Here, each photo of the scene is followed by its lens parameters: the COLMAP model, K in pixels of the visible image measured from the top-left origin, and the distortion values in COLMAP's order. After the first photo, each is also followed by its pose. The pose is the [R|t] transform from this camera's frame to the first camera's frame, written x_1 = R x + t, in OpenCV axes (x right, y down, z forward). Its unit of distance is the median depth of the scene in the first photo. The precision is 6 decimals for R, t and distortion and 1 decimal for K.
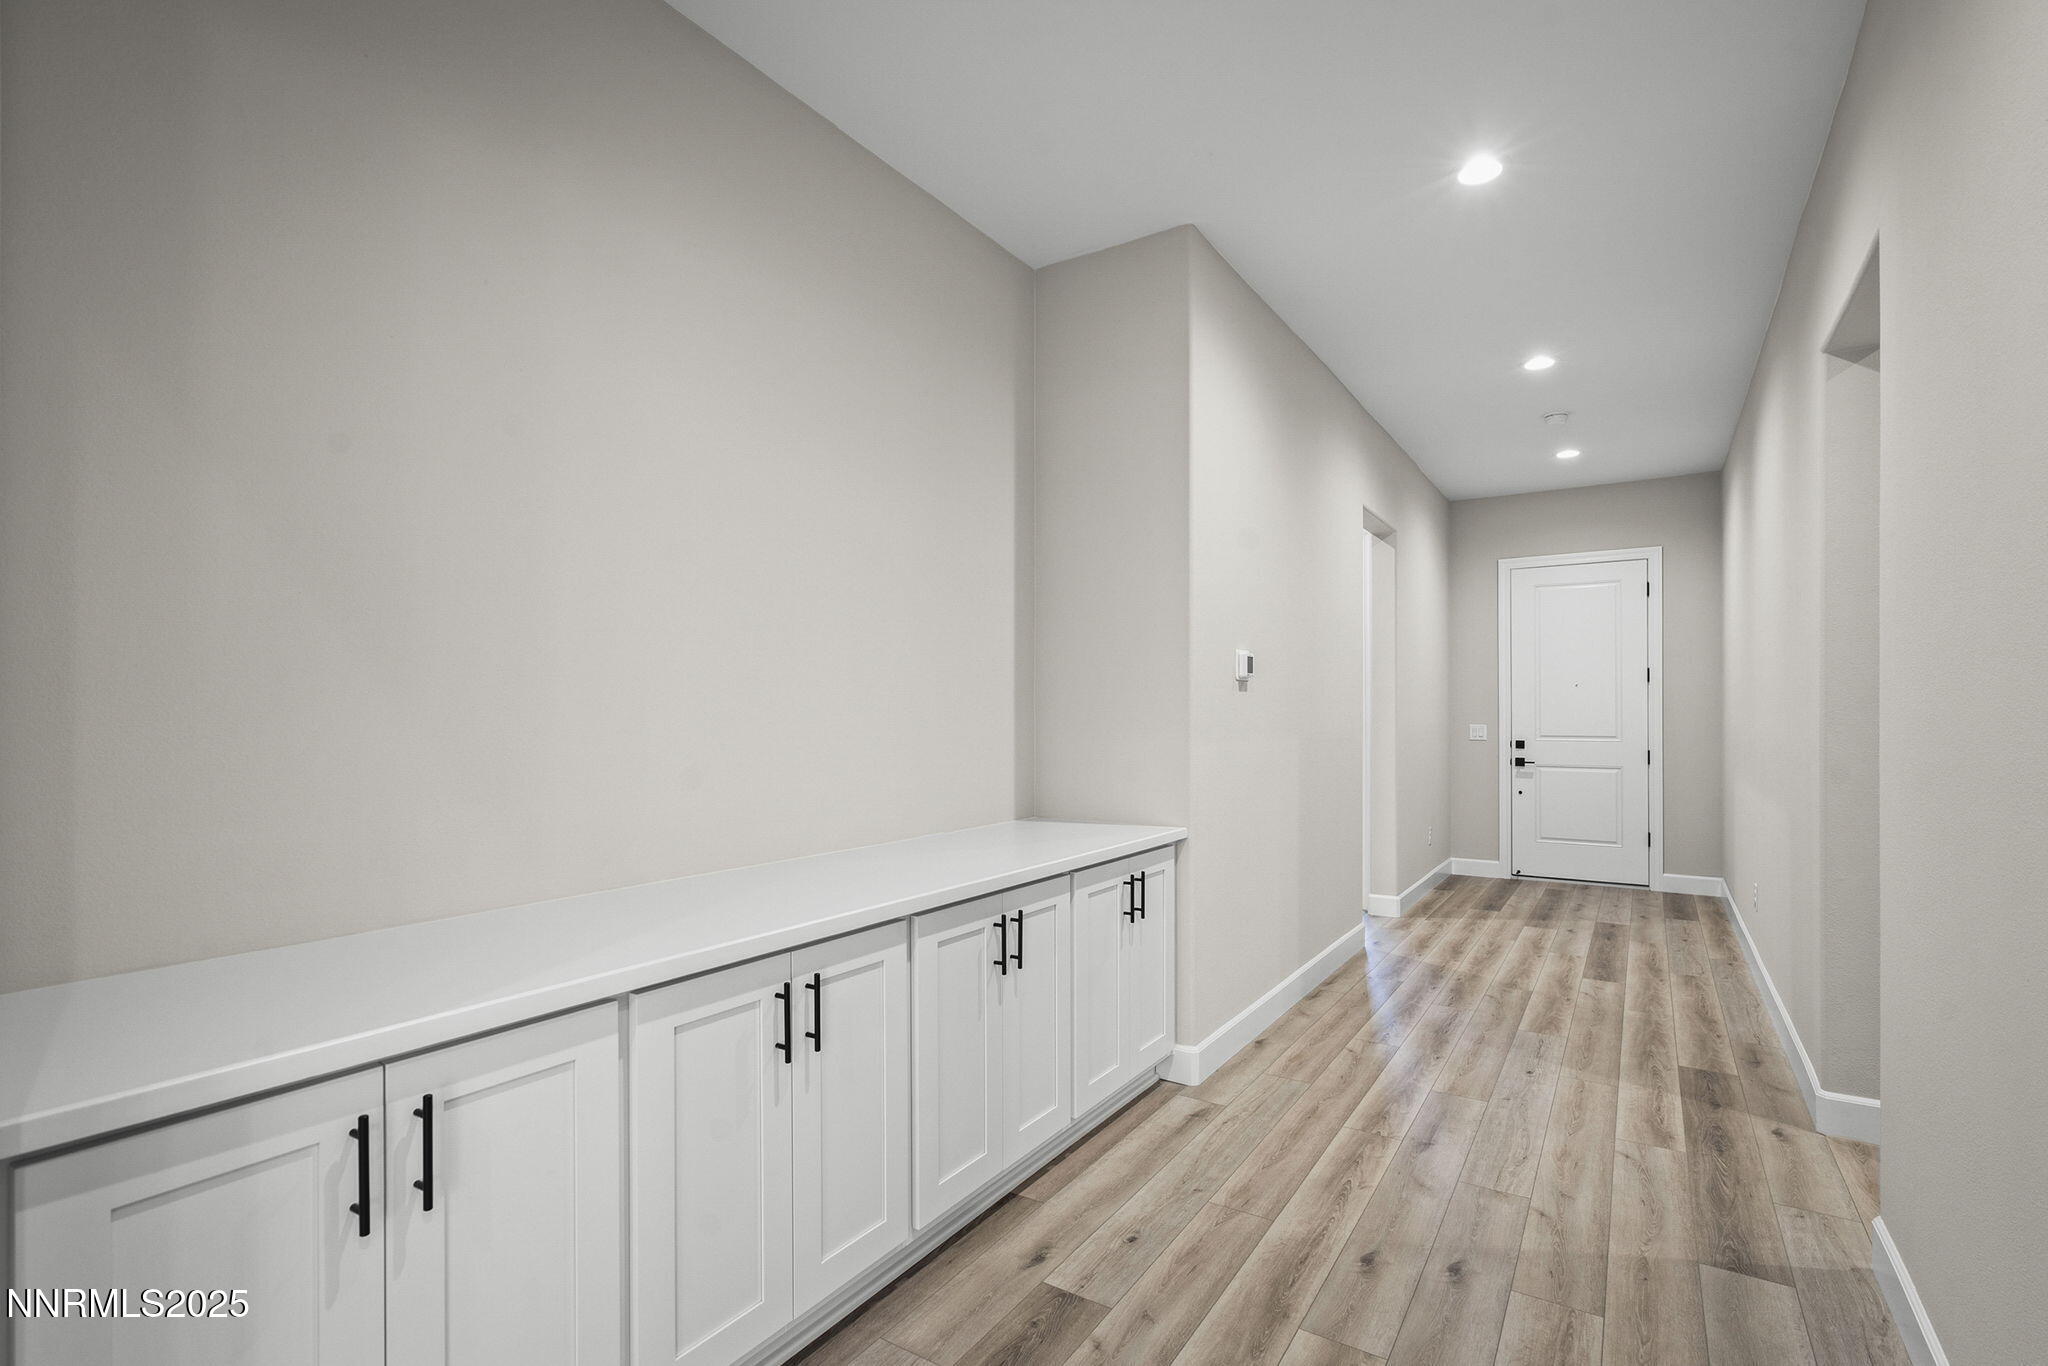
lens RADIAL K [[1008.2, 0, 1018.4], [0, 1008.2, 721.4], [0, 0, 1]] dist [0.002758, -0.001980]
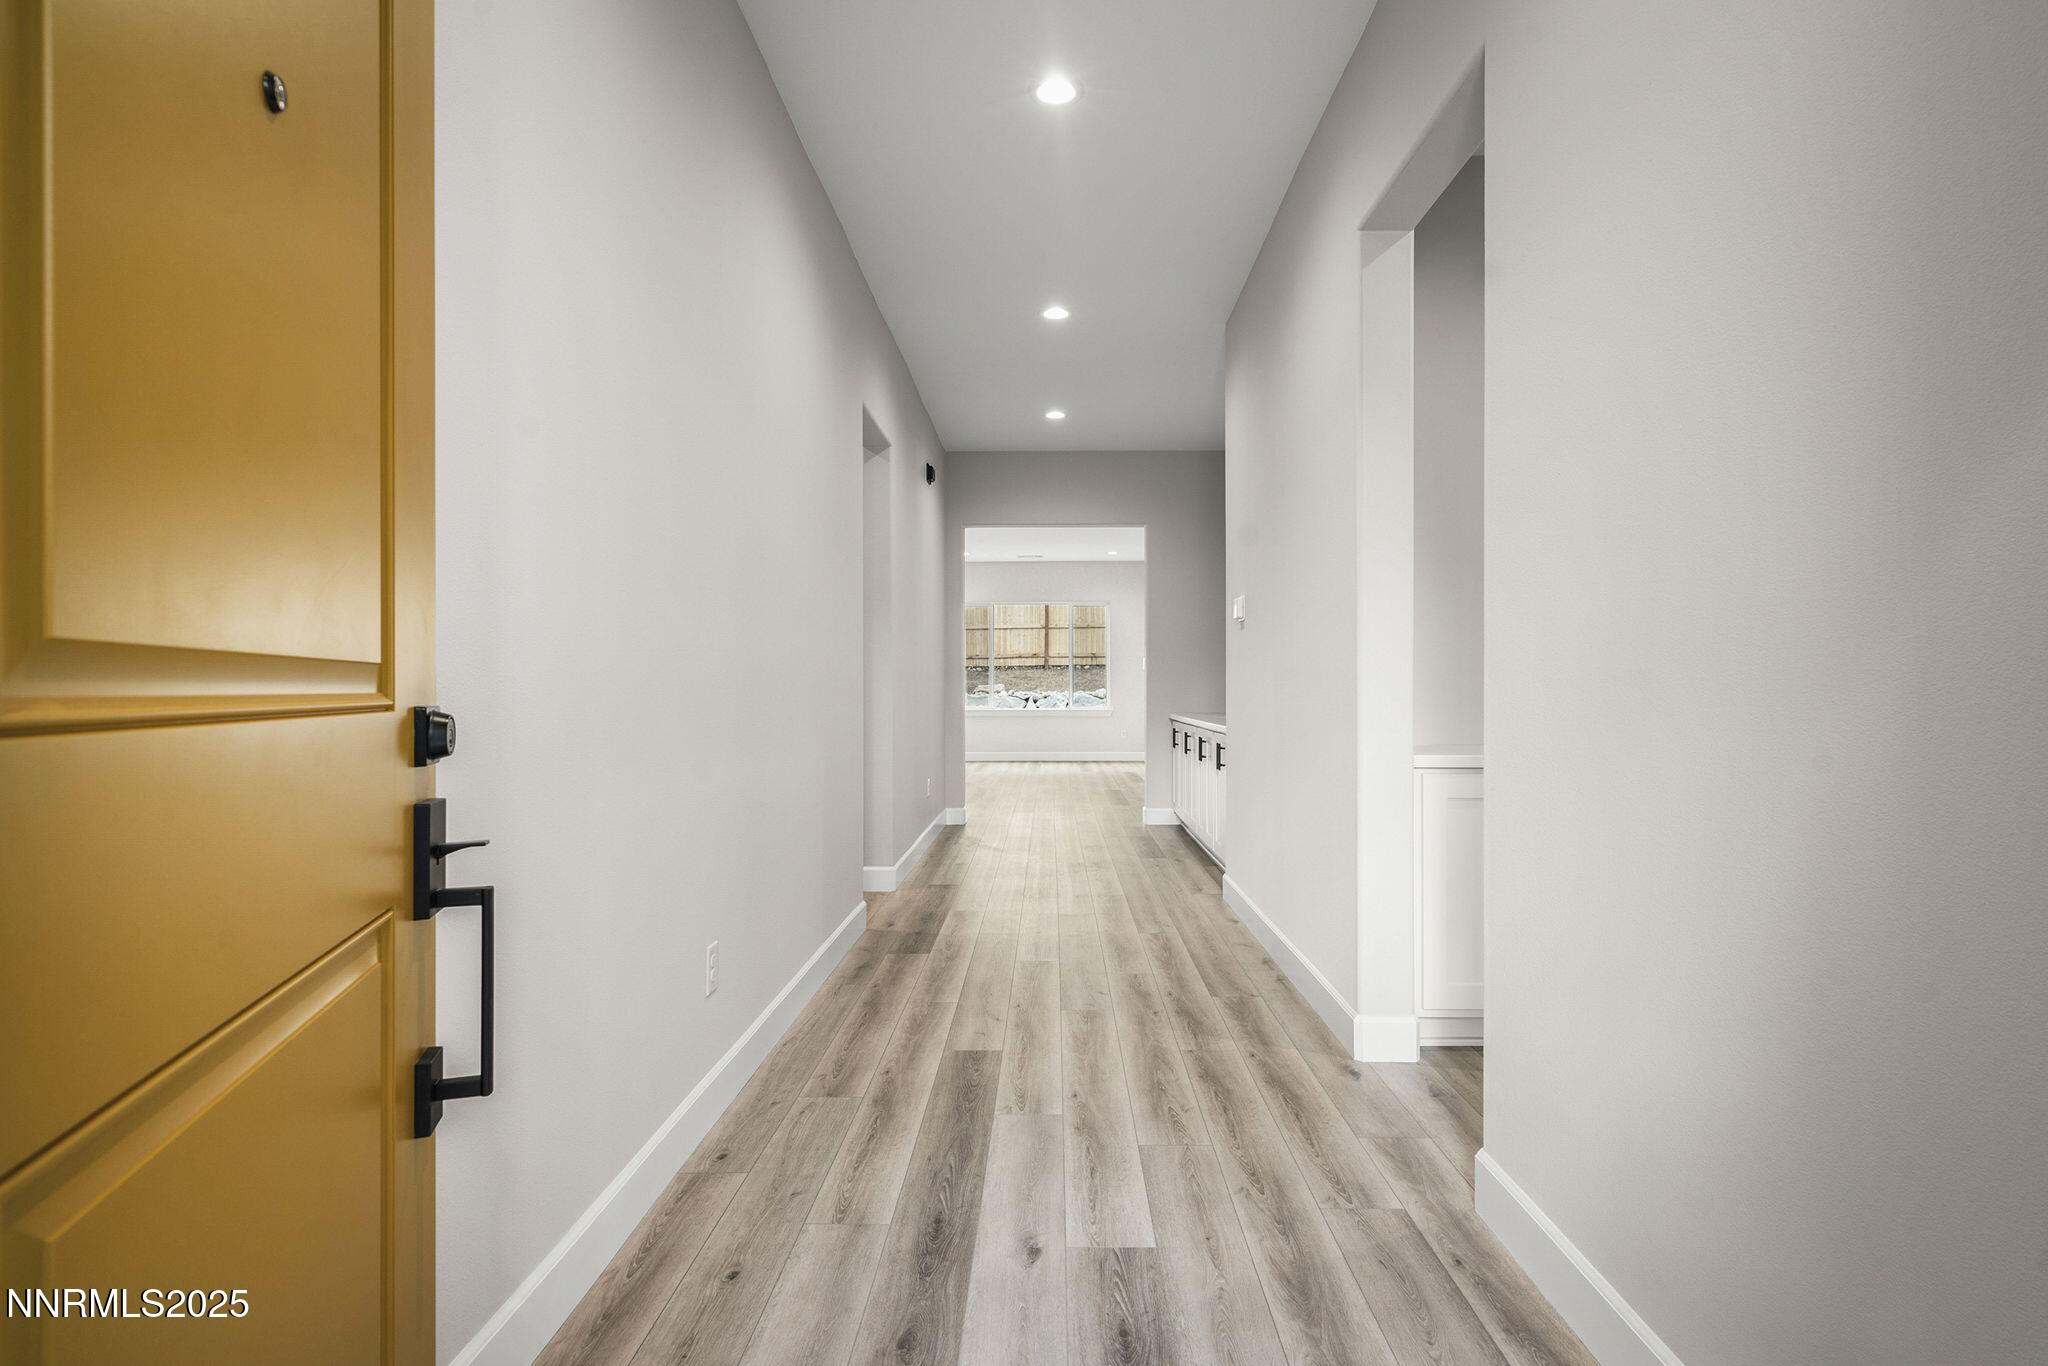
lens RADIAL K [[1008.2, 0, 1025.2], [0, 1008.2, 687.1], [0, 0, 1]] dist [0.002758, -0.001980]
pose [[-0.861992, 0.003140, -0.506912, 0.907514], [0.000401, 0.999985, 0.005513, 0.025659], [0.506921, 0.004549, -0.861980, 1.624843]]
